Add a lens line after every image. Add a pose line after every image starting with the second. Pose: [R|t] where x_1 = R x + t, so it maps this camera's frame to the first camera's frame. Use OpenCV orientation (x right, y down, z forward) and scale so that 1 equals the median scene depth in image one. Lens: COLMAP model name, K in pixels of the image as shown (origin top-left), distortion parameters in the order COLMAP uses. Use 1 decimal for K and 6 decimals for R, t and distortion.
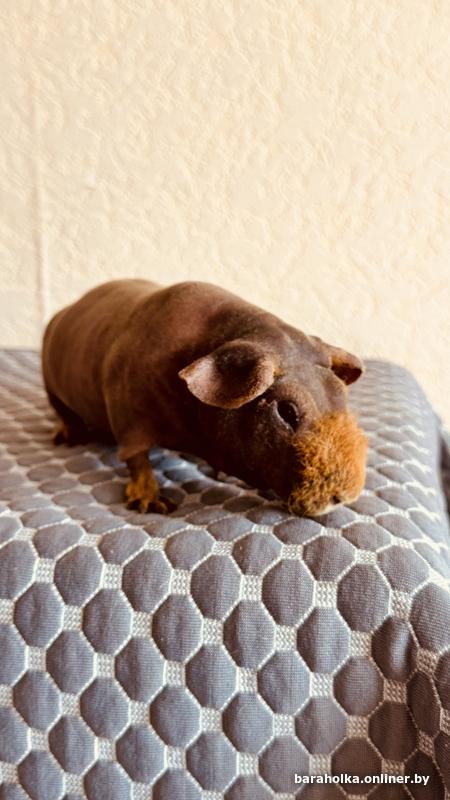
lens RADIAL K [[894.7, 0, 225.0], [0, 894.7, 400.0], [0, 0, 1]] dist [0.181050, -0.643772]
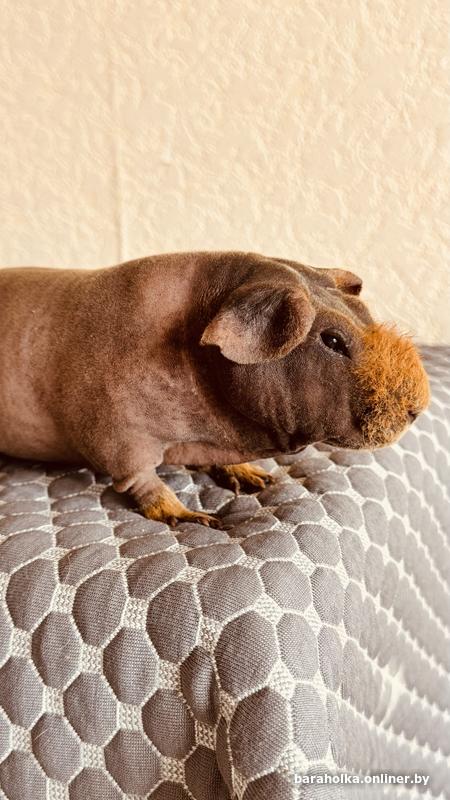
lens RADIAL K [[894.7, 0, 225.0], [0, 894.7, 400.0], [0, 0, 1]] dist [0.181050, -0.643772]
pose [[0.960570, 0.033274, -0.276040, 0.191712], [-0.028932, 0.999385, 0.019791, -0.003701], [0.276529, -0.011025, 0.960942, 0.088868]]
